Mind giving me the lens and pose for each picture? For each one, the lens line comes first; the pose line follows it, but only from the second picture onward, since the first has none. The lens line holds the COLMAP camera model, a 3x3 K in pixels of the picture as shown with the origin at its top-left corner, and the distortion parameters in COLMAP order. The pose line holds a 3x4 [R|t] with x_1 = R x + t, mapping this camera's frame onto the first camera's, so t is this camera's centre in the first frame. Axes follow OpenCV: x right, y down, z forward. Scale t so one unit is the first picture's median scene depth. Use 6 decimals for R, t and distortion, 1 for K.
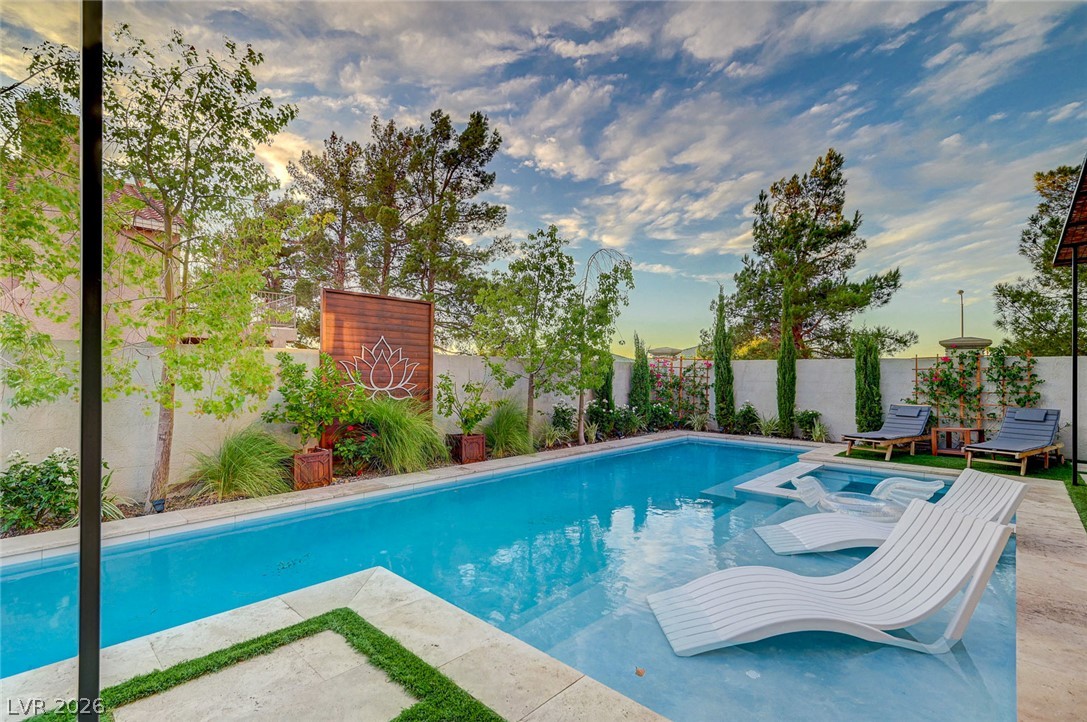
lens RADIAL K [[499.8, 0, 545.6], [0, 499.8, 366.3], [0, 0, 1]] dist [0.001391, 0.000596]
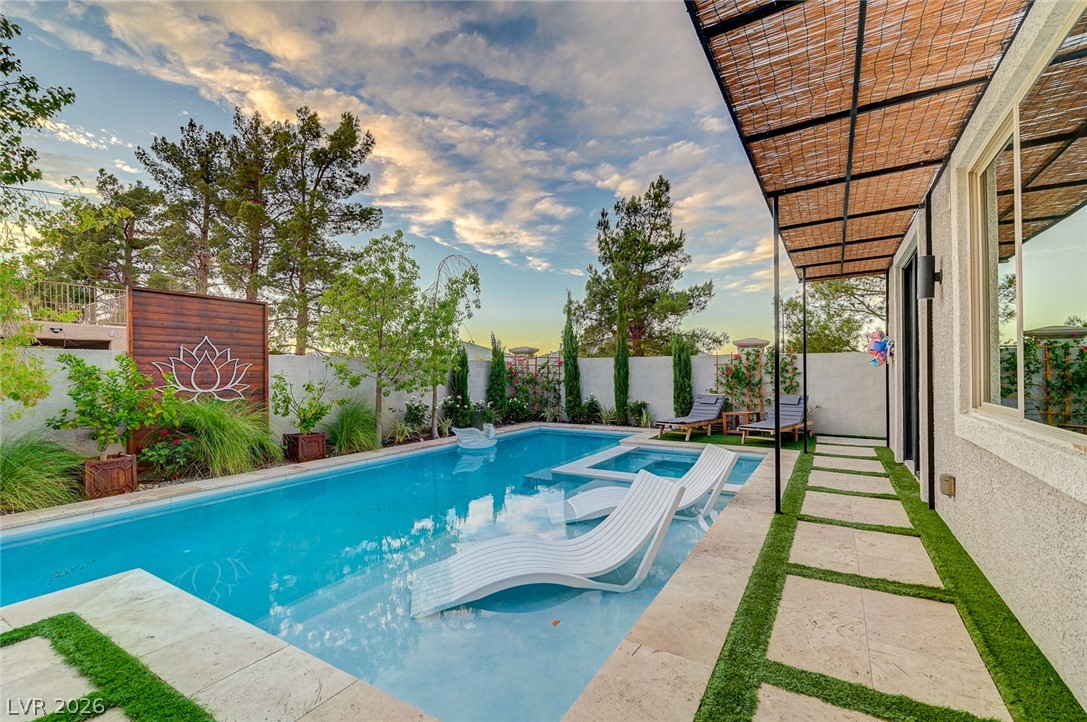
lens RADIAL K [[476.0, 0, 573.9], [0, 476.0, 369.1], [0, 0, 1]] dist [0.000772, 0.000478]
pose [[0.978199, -0.012849, 0.207272, 0.137086], [0.010965, 0.999888, 0.010235, 0.001389], [-0.207381, -0.007739, 0.978230, -0.044140]]
